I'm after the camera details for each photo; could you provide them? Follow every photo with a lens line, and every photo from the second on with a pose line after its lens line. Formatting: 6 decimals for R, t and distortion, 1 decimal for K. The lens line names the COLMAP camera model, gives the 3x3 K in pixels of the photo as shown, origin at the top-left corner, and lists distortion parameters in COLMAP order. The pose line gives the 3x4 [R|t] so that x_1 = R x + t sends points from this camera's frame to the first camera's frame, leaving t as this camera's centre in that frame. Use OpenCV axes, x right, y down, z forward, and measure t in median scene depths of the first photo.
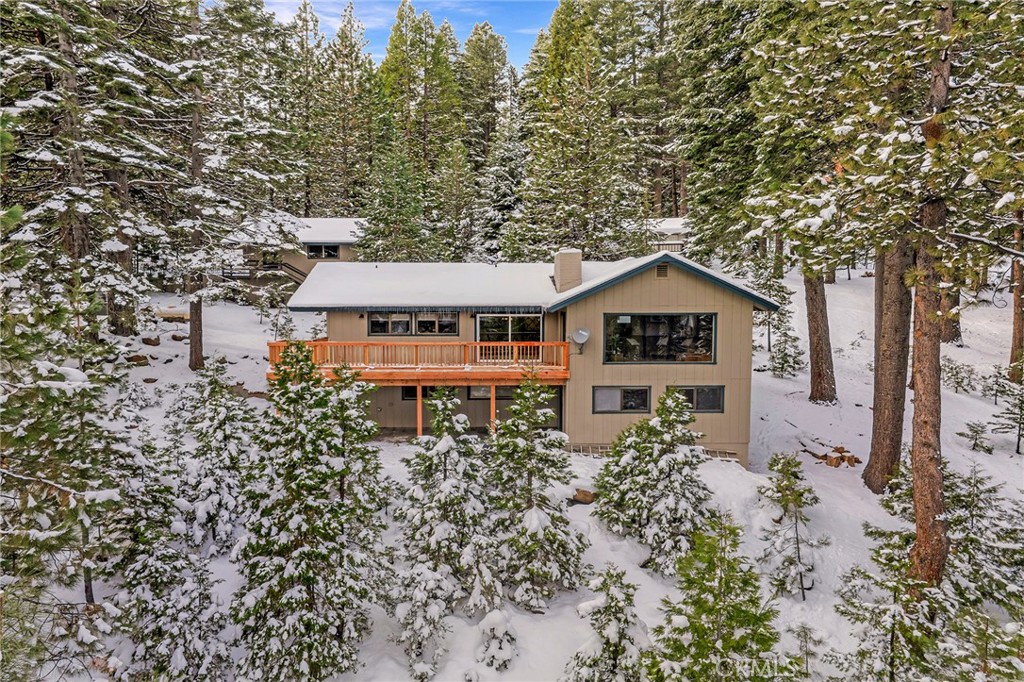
lens RADIAL K [[710.7, 0, 512.0], [0, 710.7, 341.0], [0, 0, 1]] dist [0.000940, 0.000016]
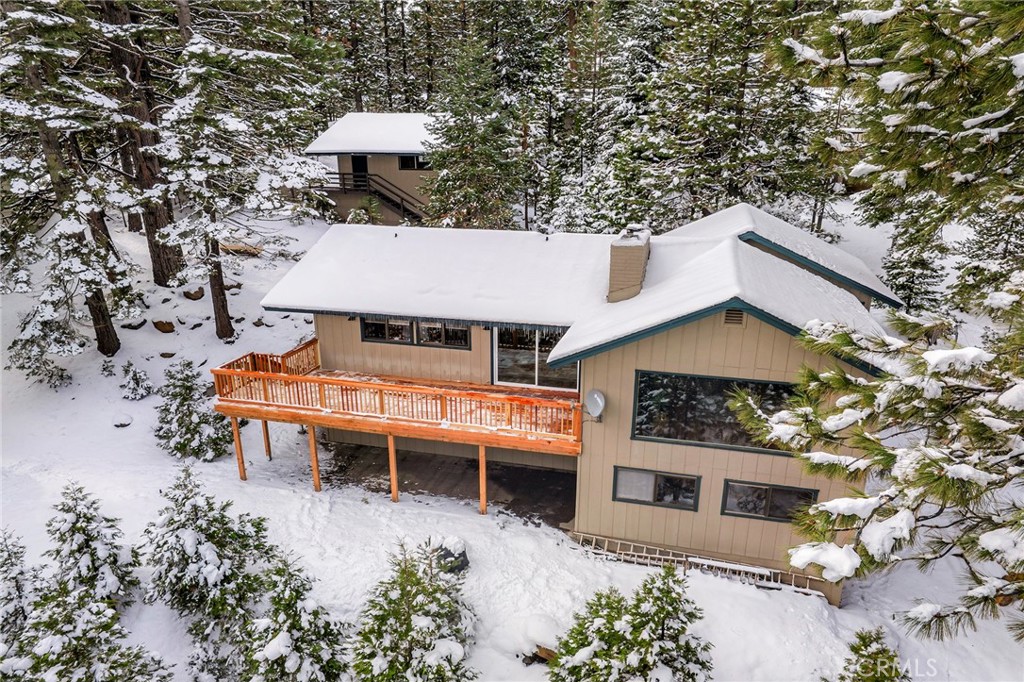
lens RADIAL K [[694.3, 0, 511.7], [0, 694.3, 375.2], [0, 0, 1]] dist [0.005057, 0.001963]
pose [[0.952965, 0.105803, -0.284012, 0.185341], [-0.021579, 0.958395, 0.284627, -0.199067], [0.302311, -0.265111, 0.915601, 0.331176]]
